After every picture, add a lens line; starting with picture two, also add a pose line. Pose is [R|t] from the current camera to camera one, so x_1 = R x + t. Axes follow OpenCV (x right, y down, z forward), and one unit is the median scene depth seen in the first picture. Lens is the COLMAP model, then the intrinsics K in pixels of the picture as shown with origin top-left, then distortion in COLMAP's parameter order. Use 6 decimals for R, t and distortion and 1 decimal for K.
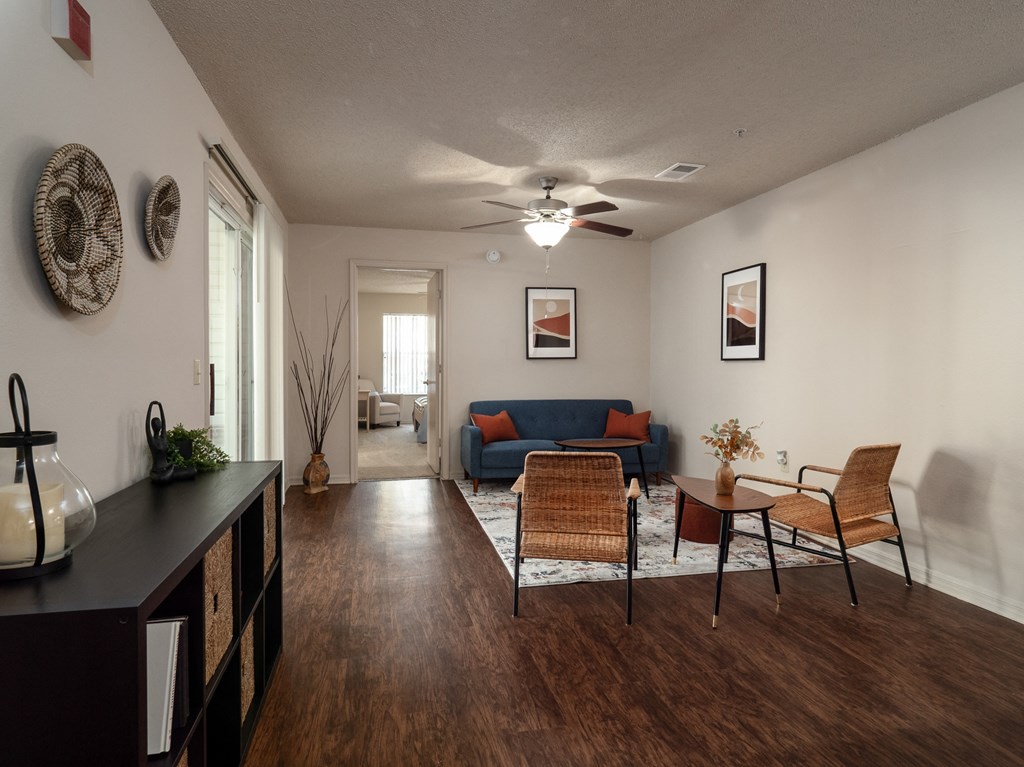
lens RADIAL K [[633.2, 0, 504.5], [0, 633.2, 369.8], [0, 0, 1]] dist [-0.000840, -0.000805]
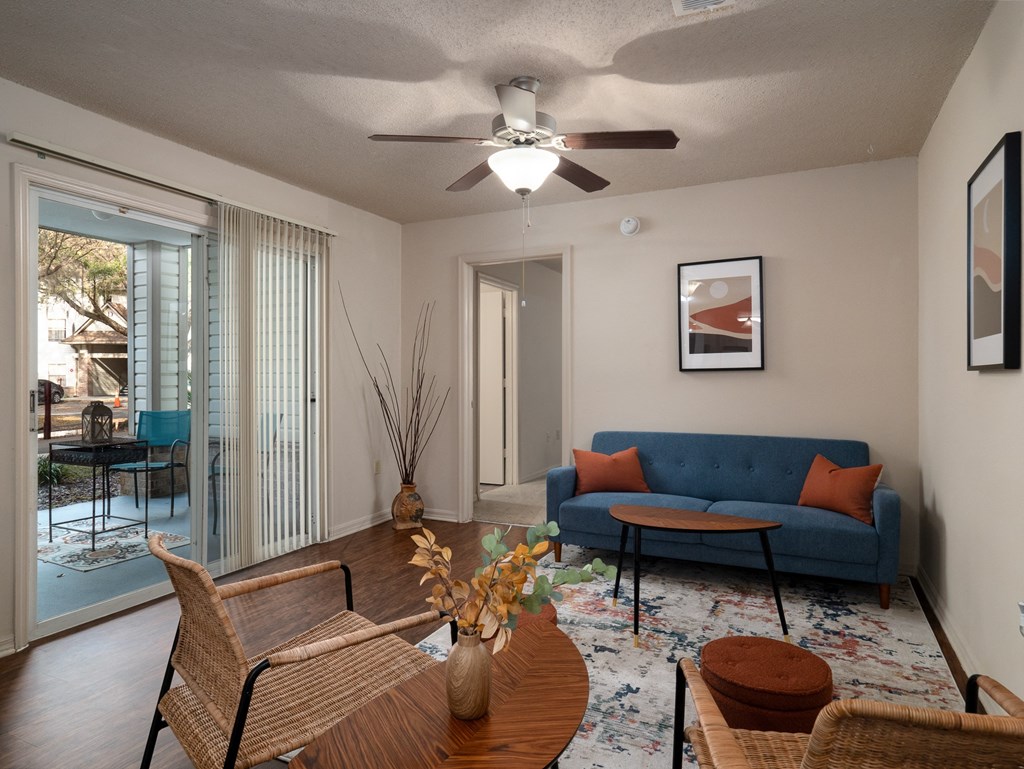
lens RADIAL K [[633.2, 0, 504.5], [0, 633.2, 370.8], [0, 0, 1]] dist [-0.000840, -0.000805]
pose [[0.769509, -0.011844, -0.638526, 0.320384], [0.000357, 0.999836, -0.018116, -0.005407], [0.638636, 0.013713, 0.769387, 0.368562]]
